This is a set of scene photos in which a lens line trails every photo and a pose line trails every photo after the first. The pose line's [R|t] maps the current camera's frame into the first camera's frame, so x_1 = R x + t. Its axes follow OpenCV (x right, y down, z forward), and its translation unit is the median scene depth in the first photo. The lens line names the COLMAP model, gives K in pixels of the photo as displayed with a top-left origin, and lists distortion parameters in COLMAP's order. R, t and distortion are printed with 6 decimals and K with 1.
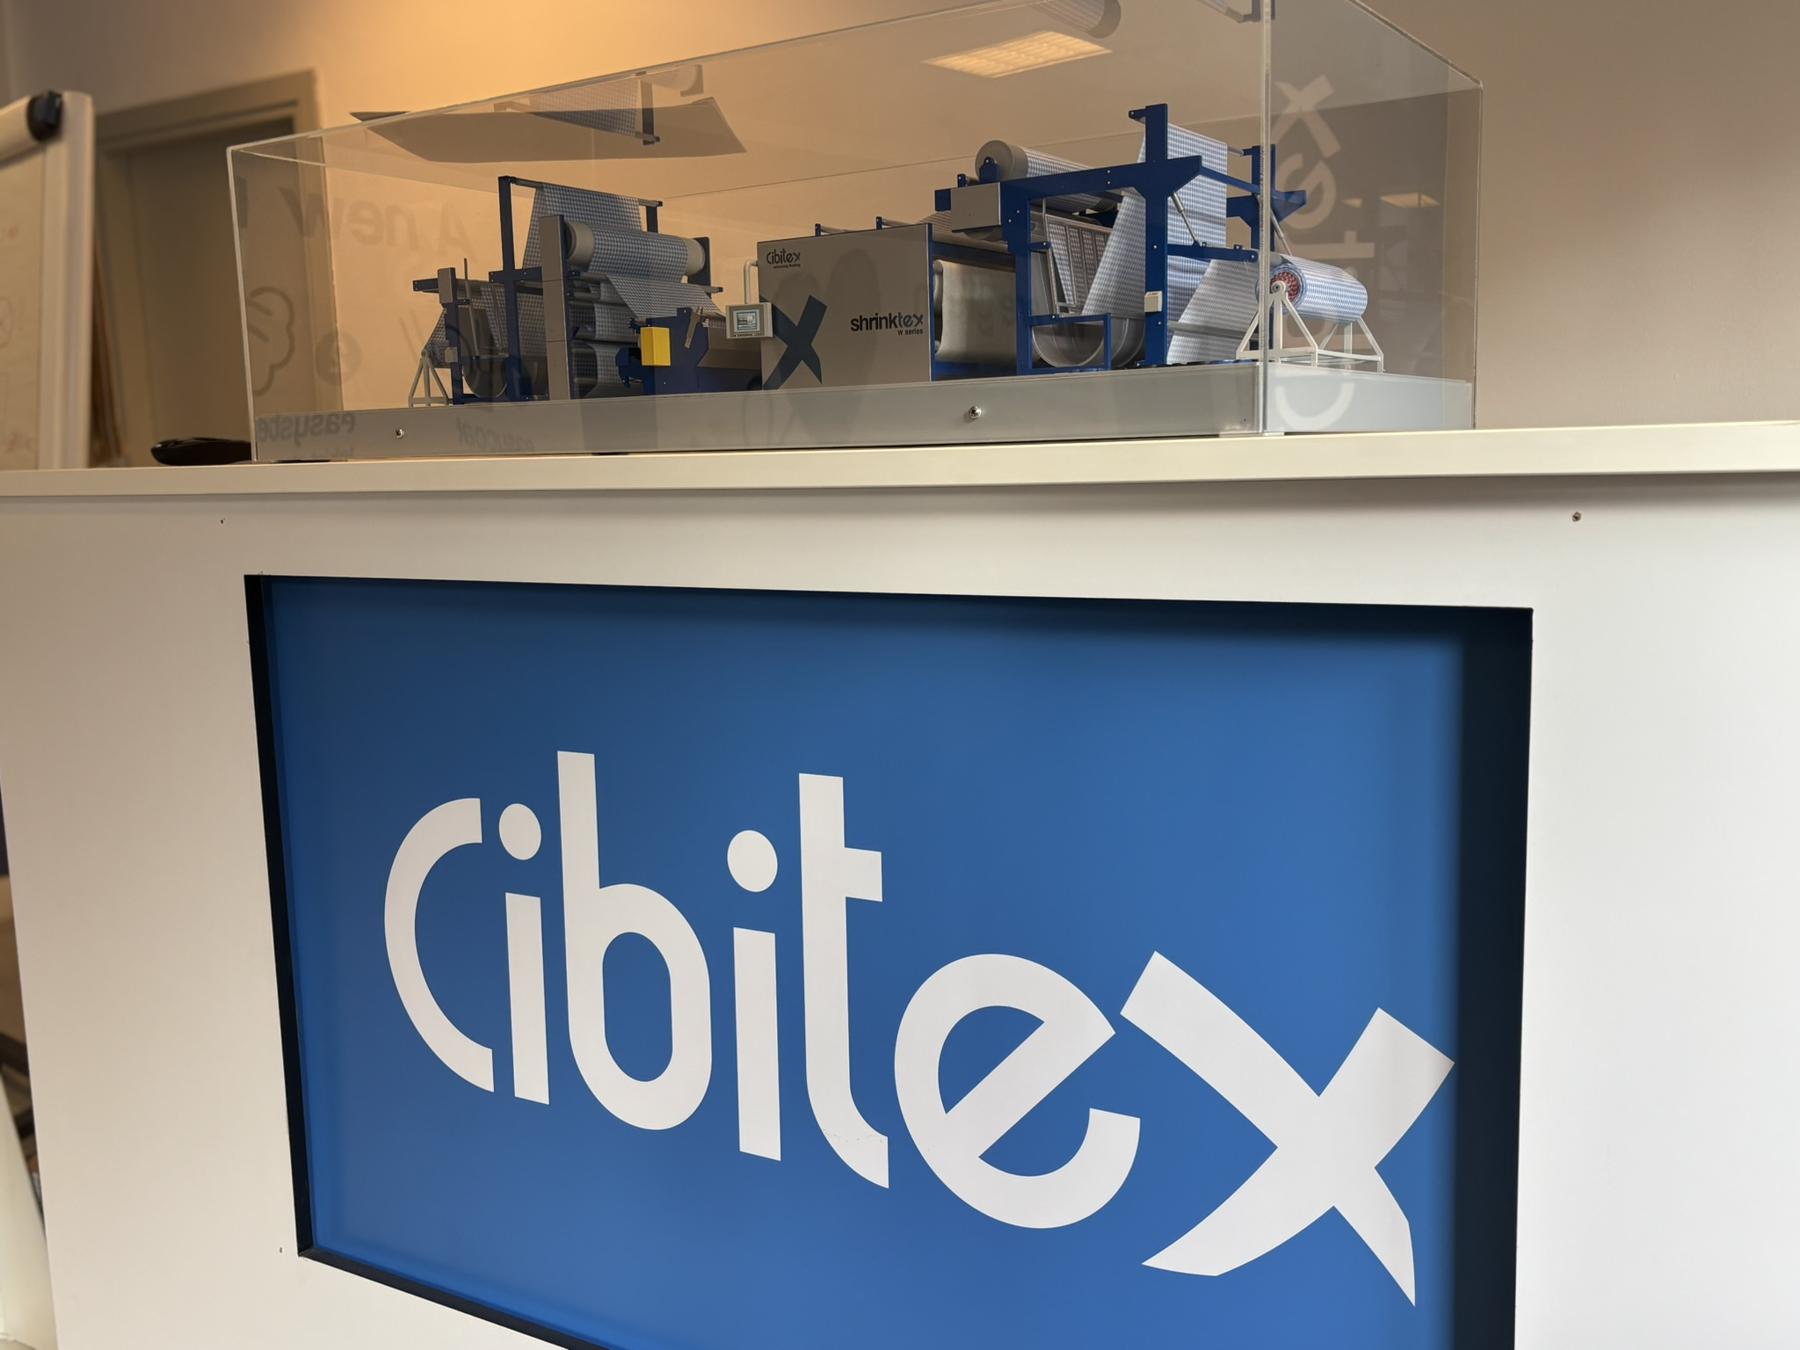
lens RADIAL K [[1686.8, 0, 900.0], [0, 1686.8, 675.0], [0, 0, 1]] dist [0.001999, 0.000441]
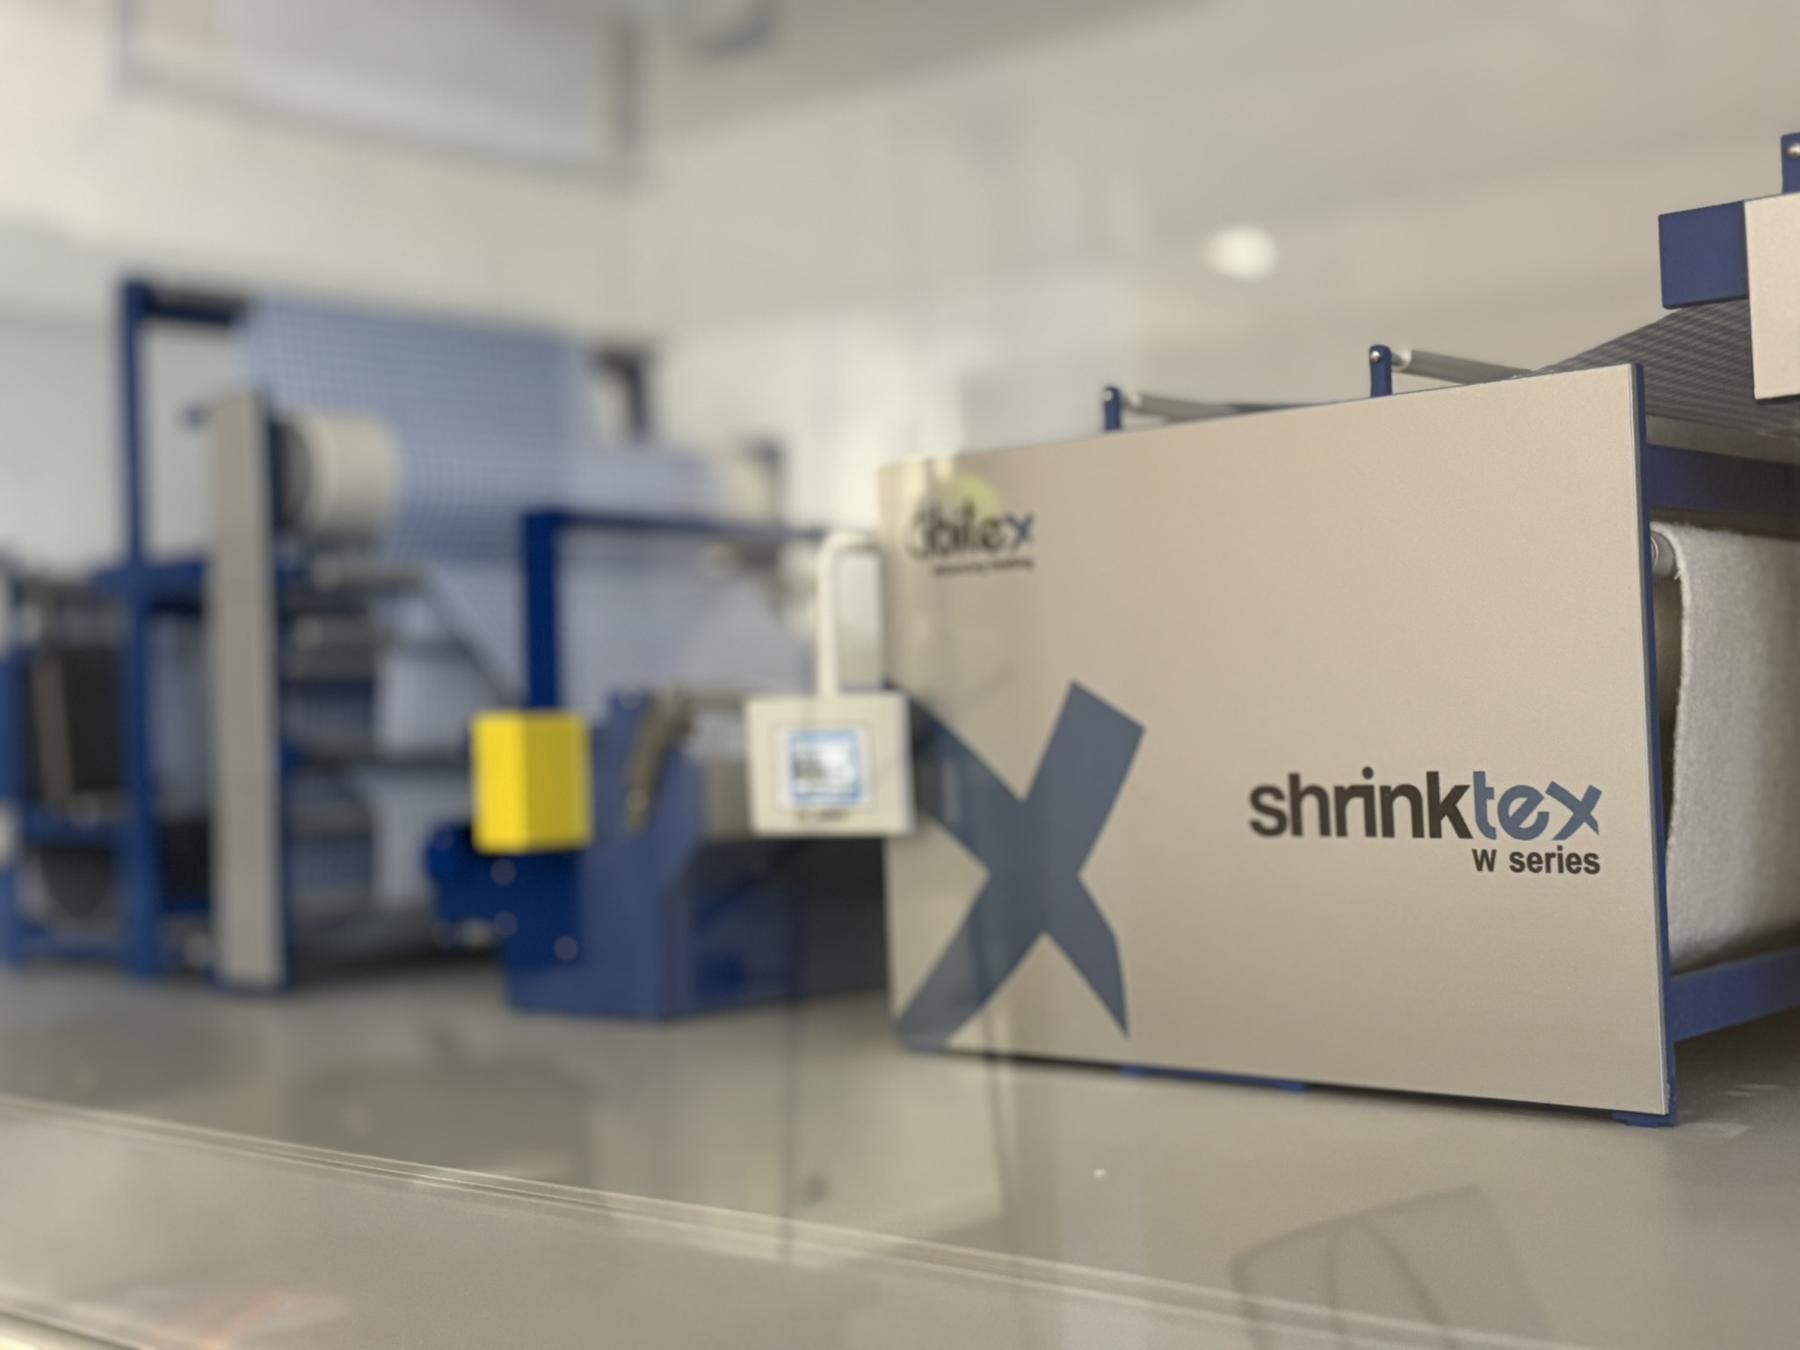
lens RADIAL K [[2354.4, 0, 900.0], [0, 2354.4, 675.0], [0, 0, 1]] dist [0.202935, 0.010008]
pose [[0.989205, -0.008403, -0.146294, -0.029111], [-0.010837, 0.991426, -0.130219, -0.183699], [0.146134, 0.130398, 0.980633, 0.673750]]
